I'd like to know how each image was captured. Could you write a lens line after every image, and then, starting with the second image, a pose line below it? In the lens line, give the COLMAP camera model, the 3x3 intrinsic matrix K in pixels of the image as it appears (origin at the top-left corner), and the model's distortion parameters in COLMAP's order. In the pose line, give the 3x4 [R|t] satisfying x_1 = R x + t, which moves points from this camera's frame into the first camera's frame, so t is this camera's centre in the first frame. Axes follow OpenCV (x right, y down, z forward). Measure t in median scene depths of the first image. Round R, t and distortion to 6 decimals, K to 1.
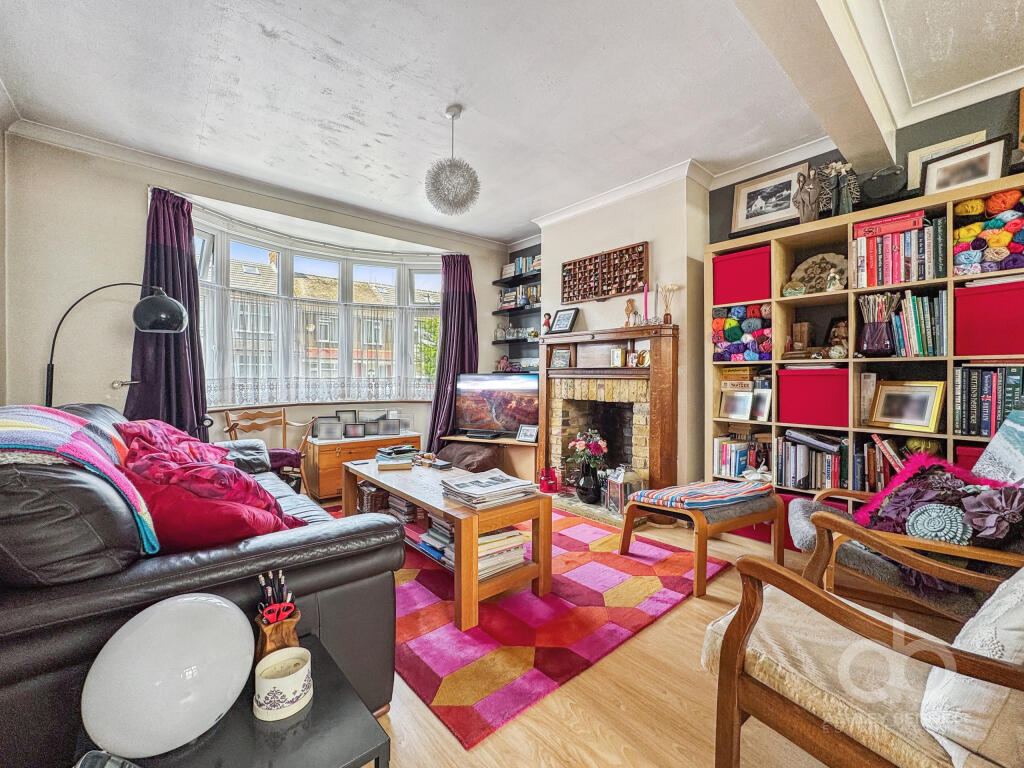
lens RADIAL K [[420.3, 0, 509.4], [0, 420.3, 381.3], [0, 0, 1]] dist [-0.001484, 0.000474]
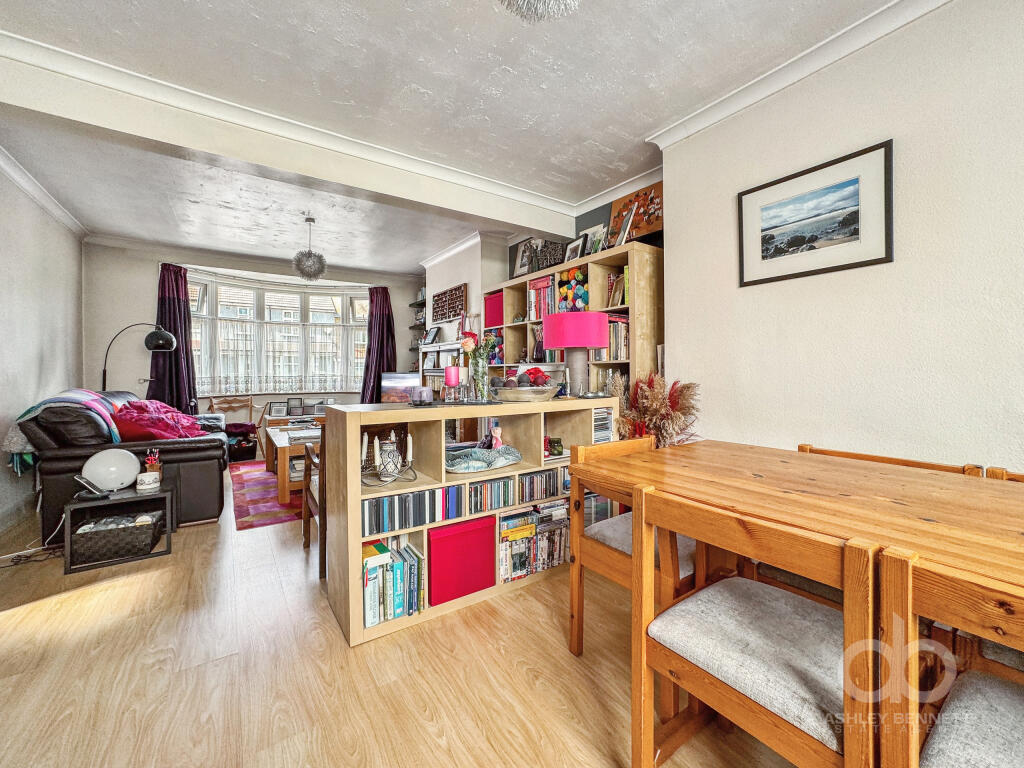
lens RADIAL K [[420.3, 0, 514.4], [0, 420.3, 380.3], [0, 0, 1]] dist [-0.001484, 0.000474]
pose [[0.993840, -0.005233, -0.110704, 0.657620], [0.005810, 0.999971, 0.004887, 0.004577], [0.110675, -0.005500, 0.993841, -0.458891]]
